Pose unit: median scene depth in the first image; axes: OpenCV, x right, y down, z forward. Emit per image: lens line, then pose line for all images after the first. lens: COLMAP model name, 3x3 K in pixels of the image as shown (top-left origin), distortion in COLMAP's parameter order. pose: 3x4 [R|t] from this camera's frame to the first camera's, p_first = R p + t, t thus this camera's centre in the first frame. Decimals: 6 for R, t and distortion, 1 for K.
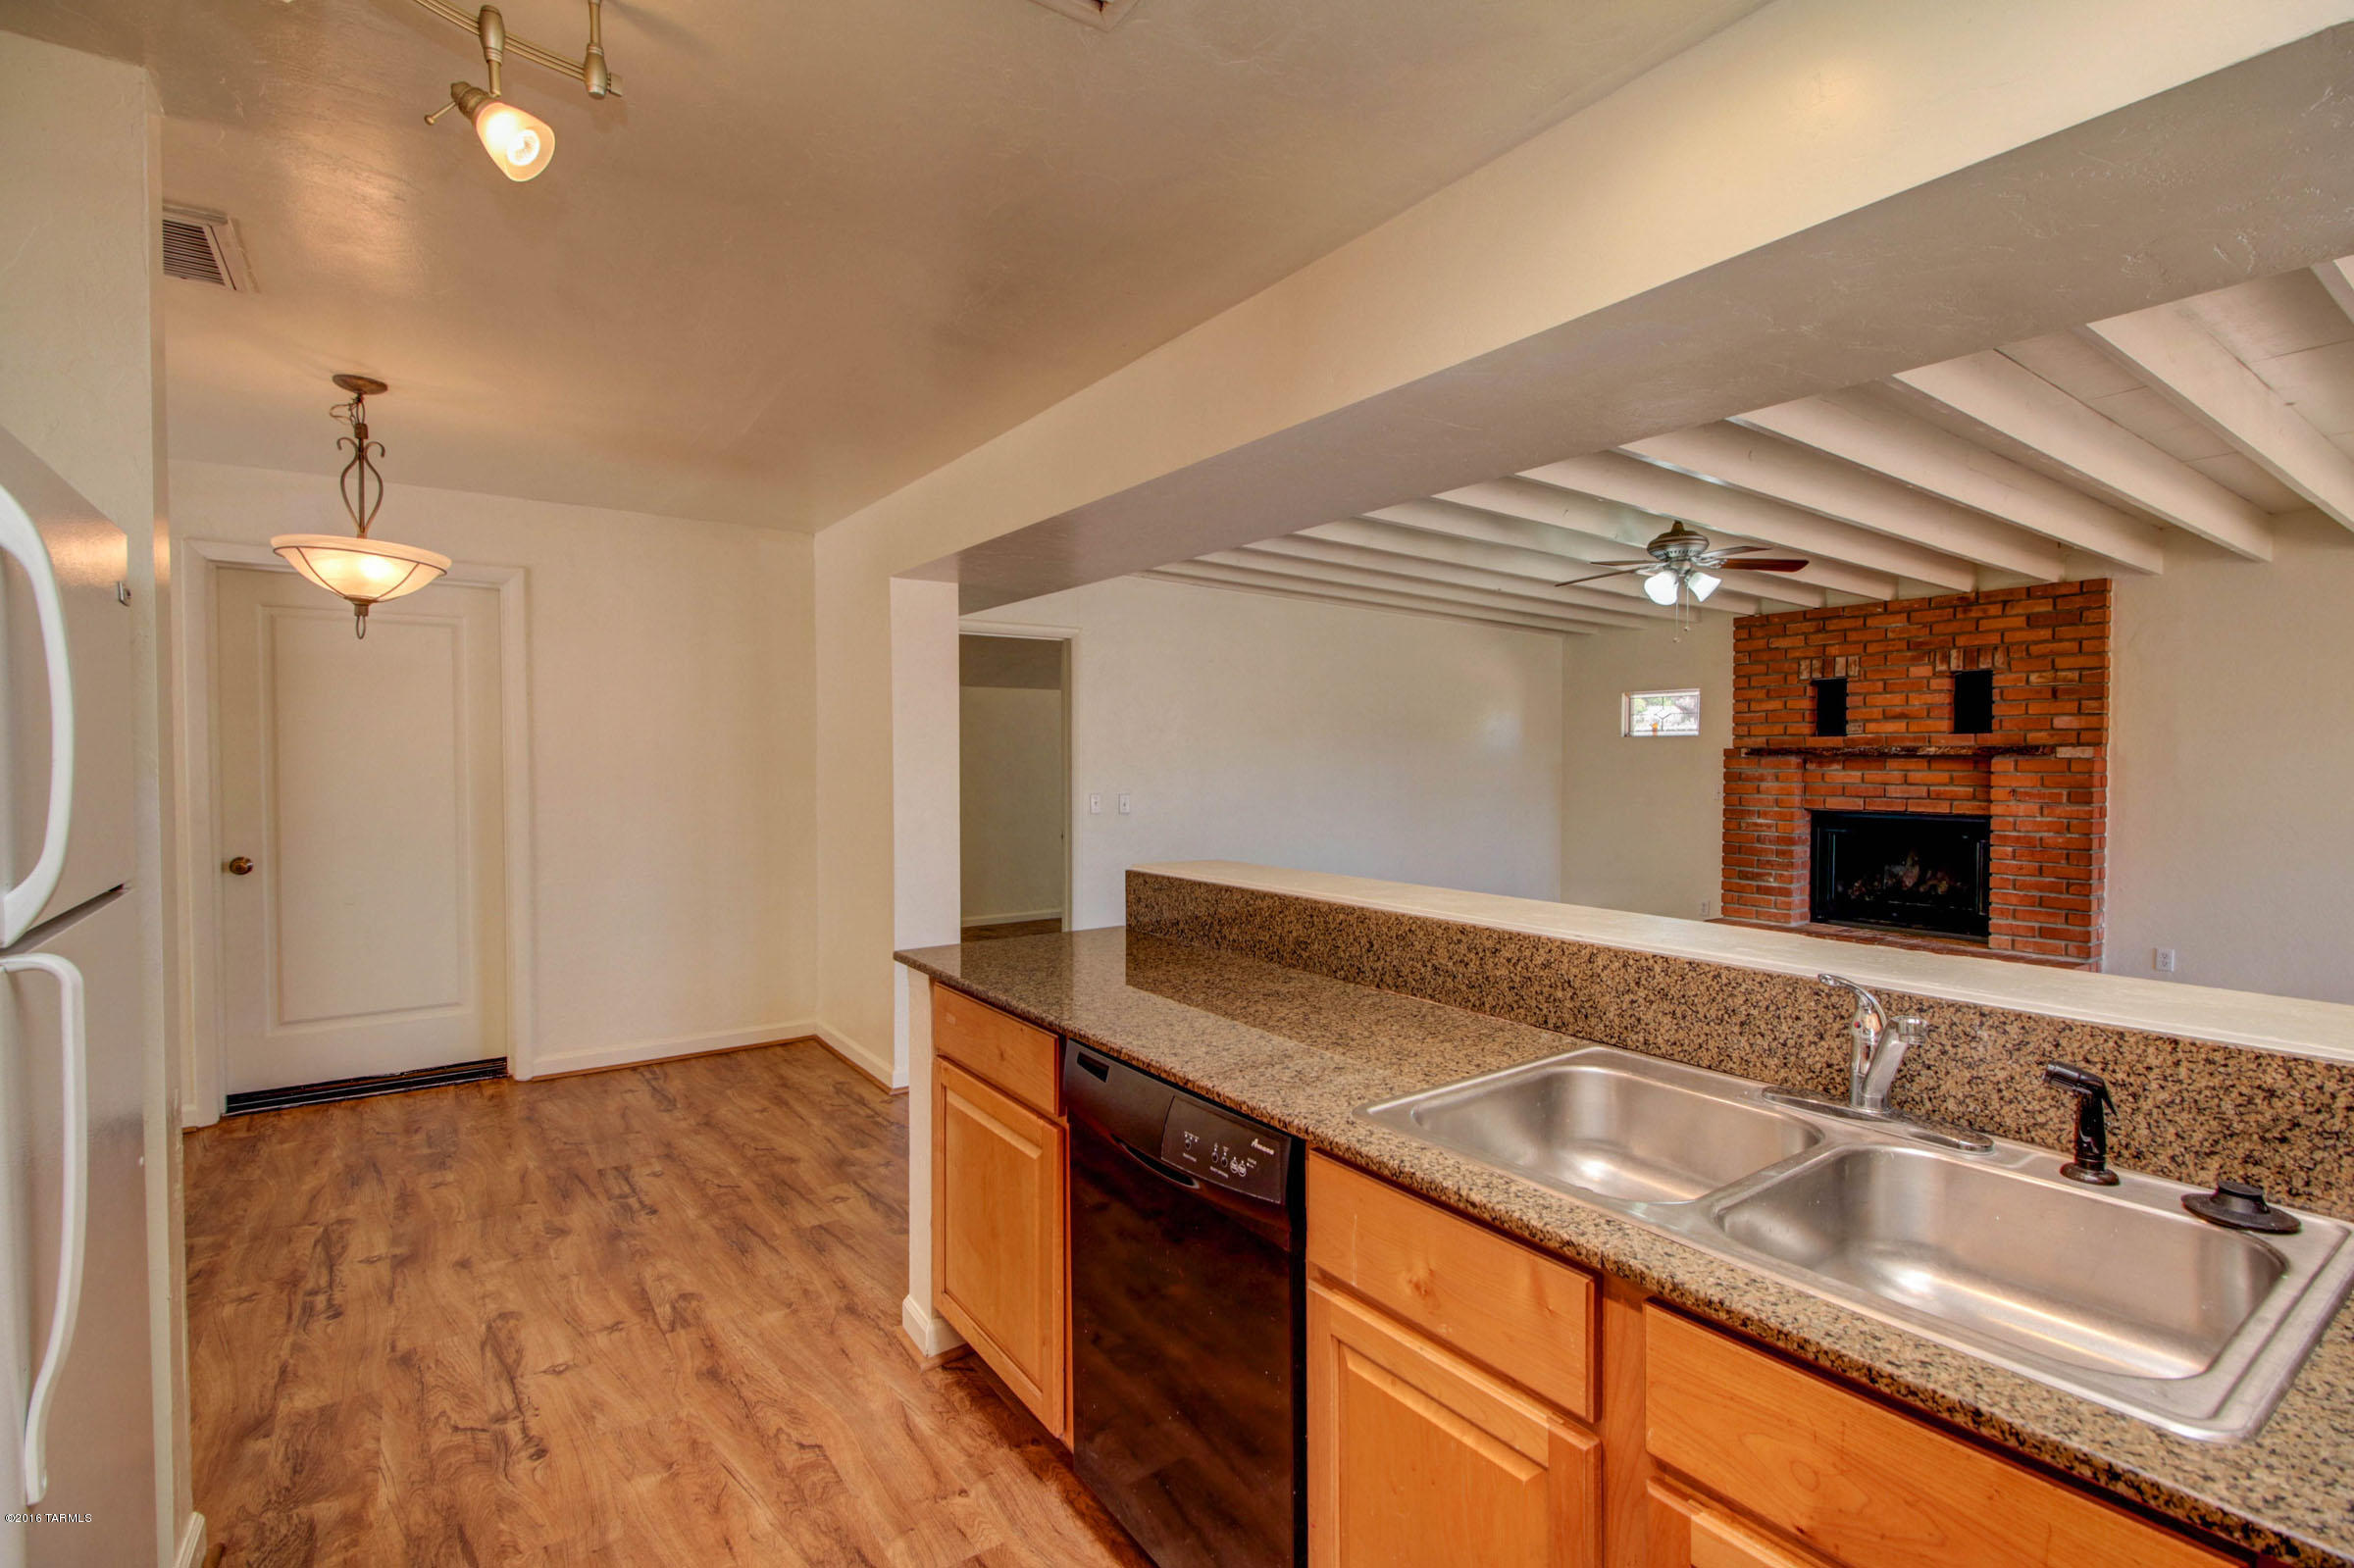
lens RADIAL K [[1078.8, 0, 1175.0], [0, 1078.8, 780.8], [0, 0, 1]] dist [0.023604, -0.012810]
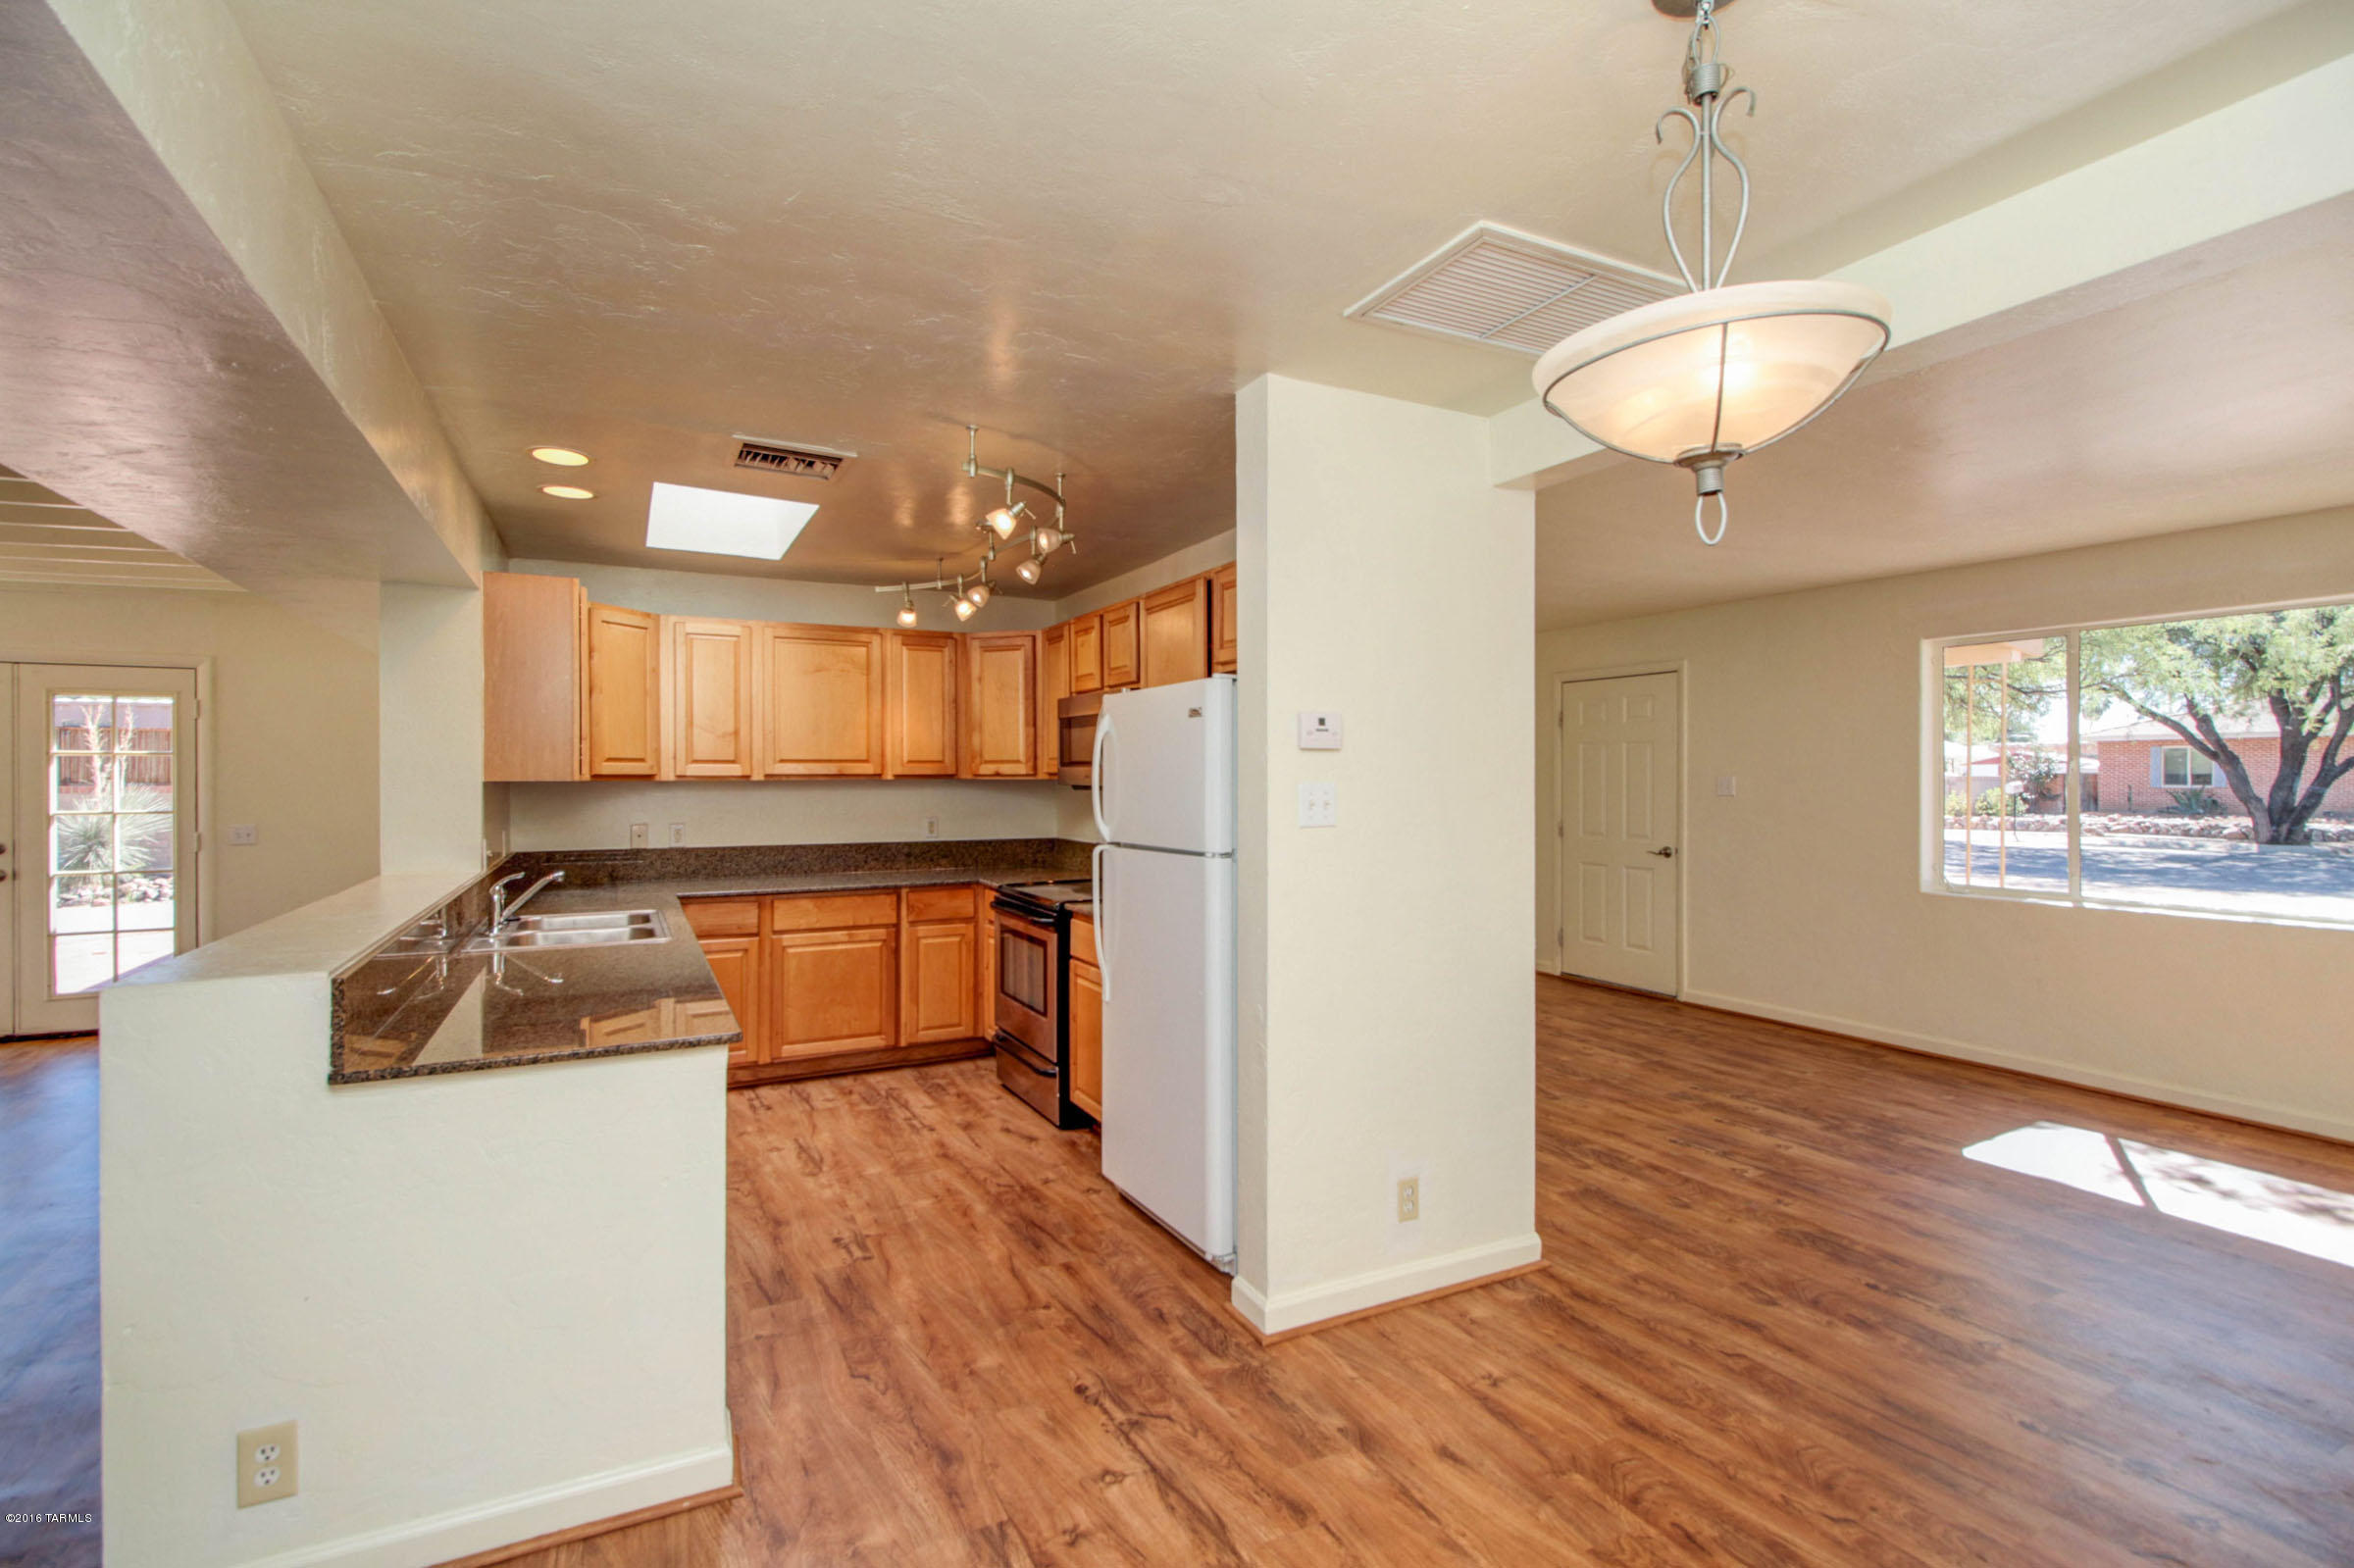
lens RADIAL K [[1078.8, 0, 1177.6], [0, 1078.8, 774.3], [0, 0, 1]] dist [0.023604, -0.012810]
pose [[-0.991056, 0.004380, 0.133372, -0.283536], [0.007014, 0.999789, 0.019285, -0.021792], [-0.133260, 0.020048, -0.990878, 0.714411]]
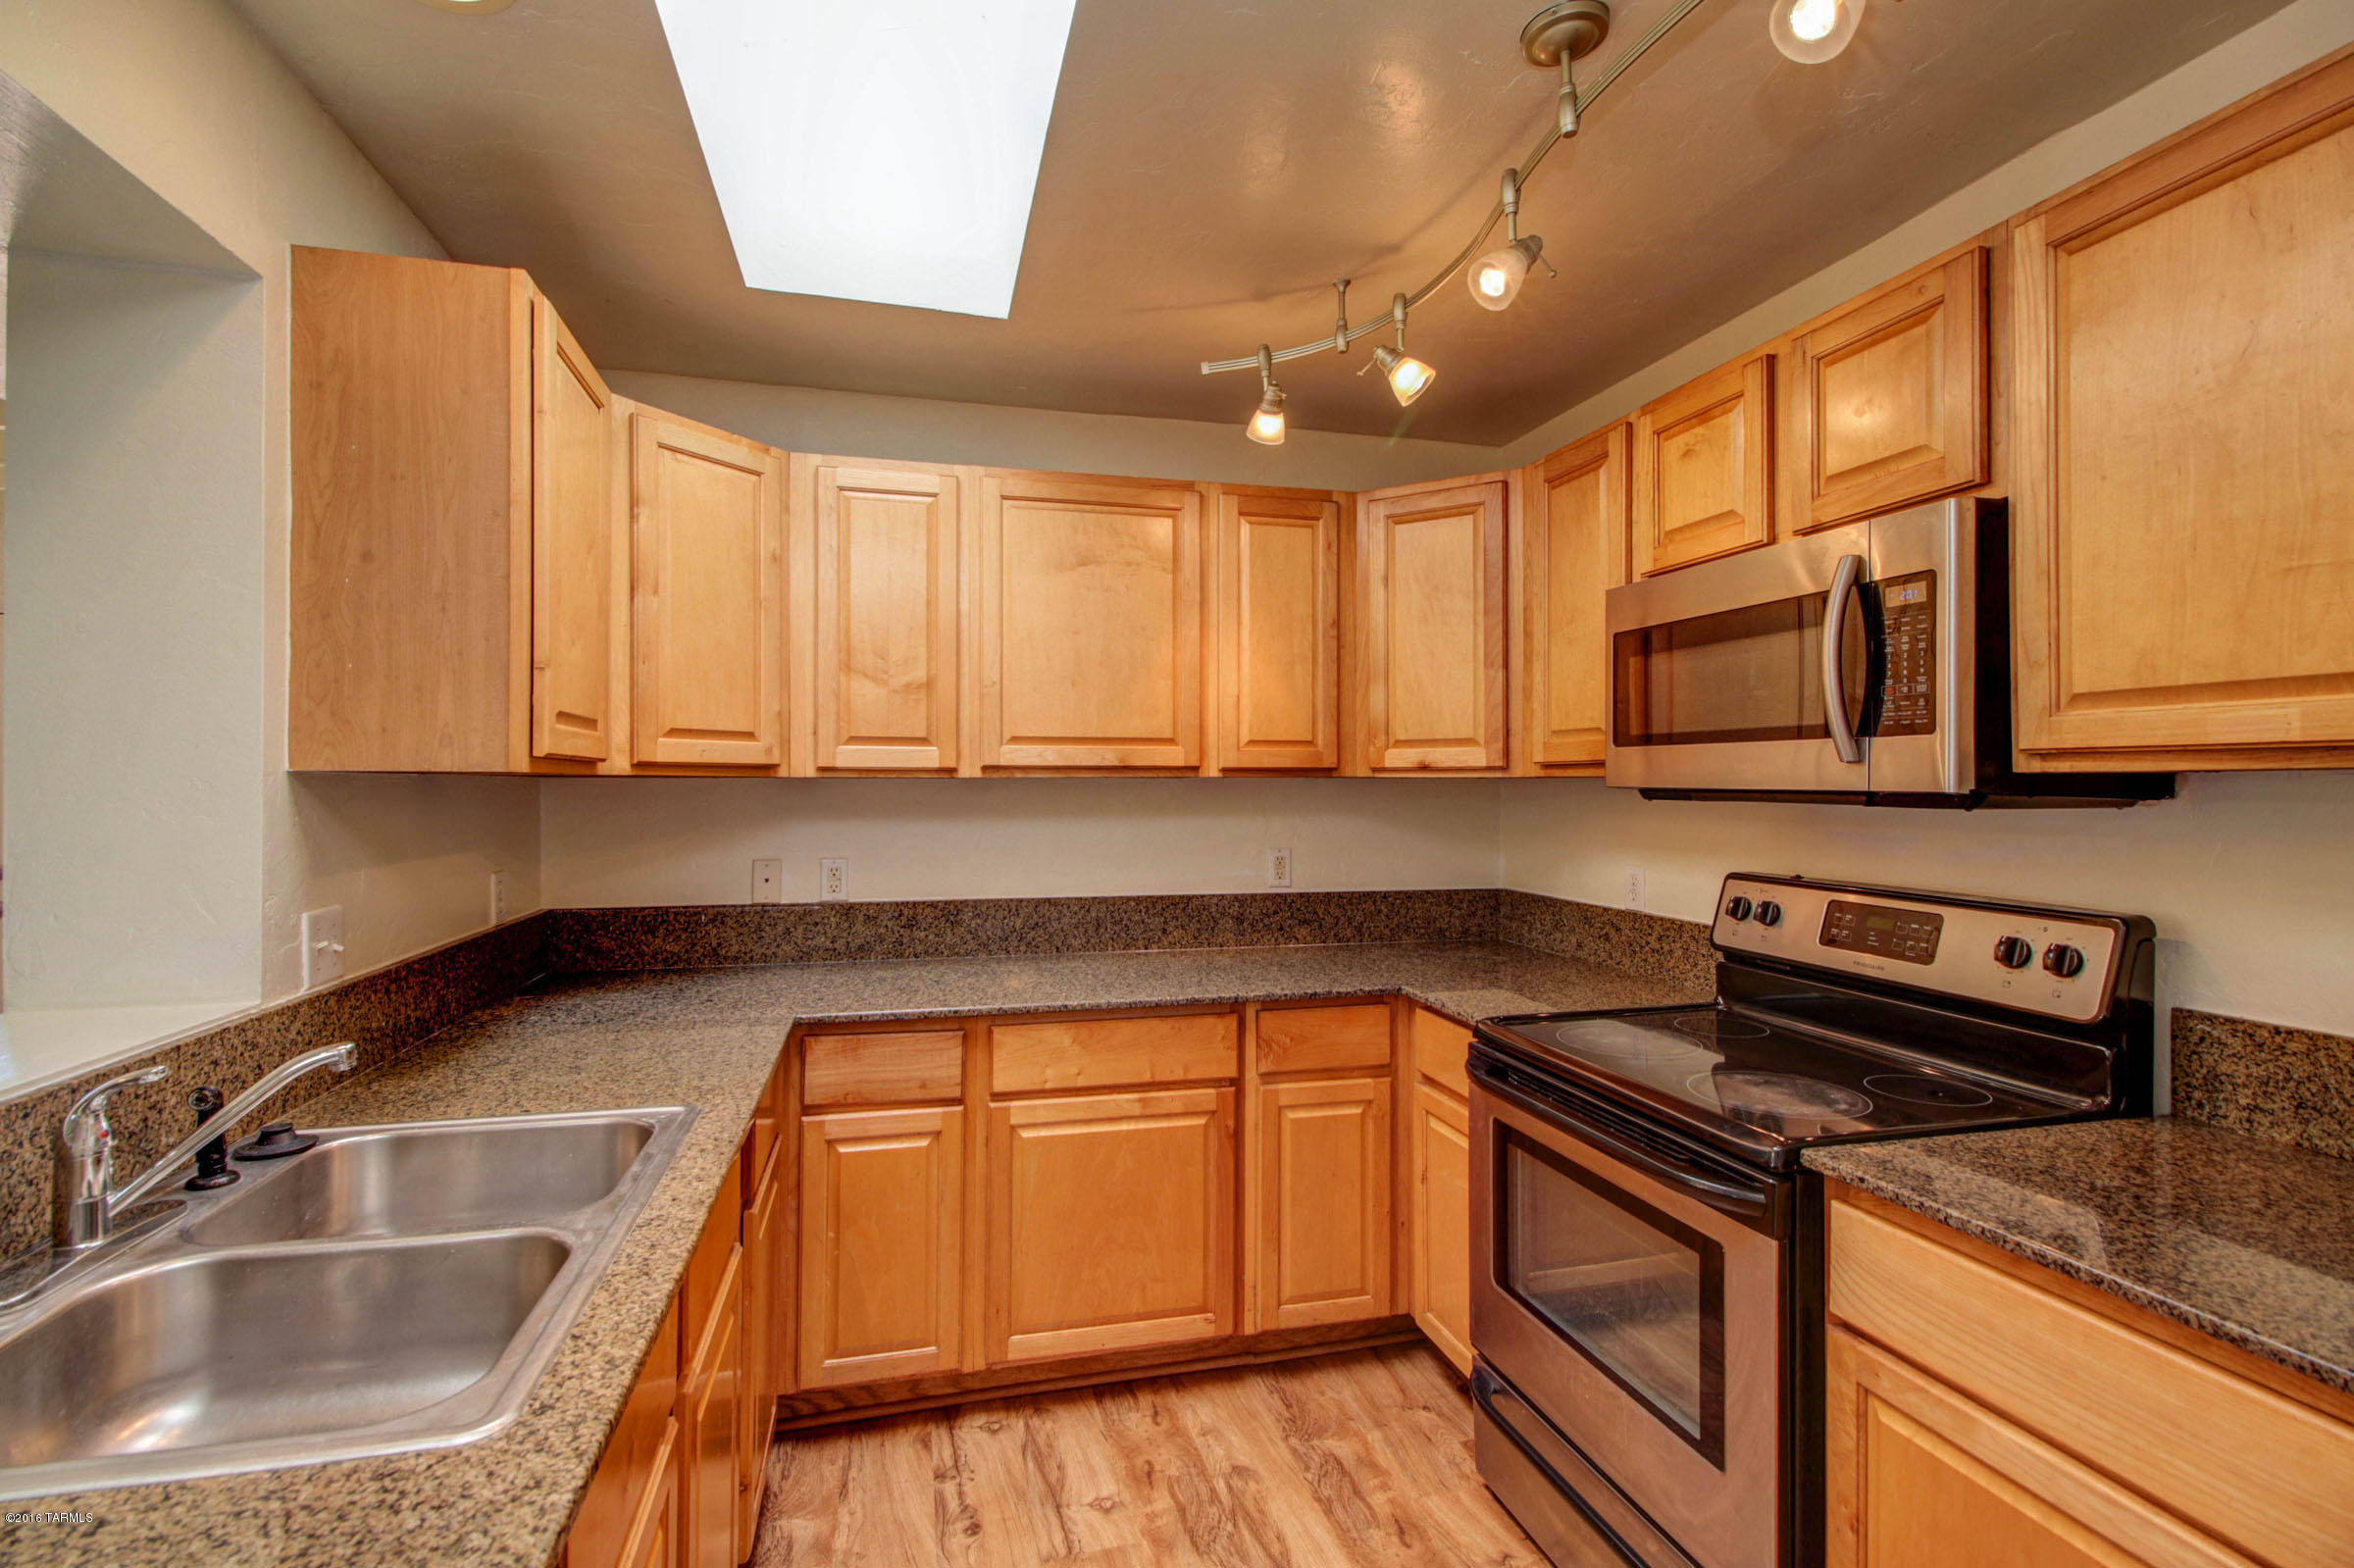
lens RADIAL K [[1078.8, 0, 1171.9], [0, 1078.8, 778.6], [0, 0, 1]] dist [0.023604, -0.012810]
pose [[-0.934030, 0.002094, 0.357189, -0.083368], [0.007580, 0.999874, 0.013961, -0.008561], [-0.357114, 0.015748, -0.933928, 0.310962]]
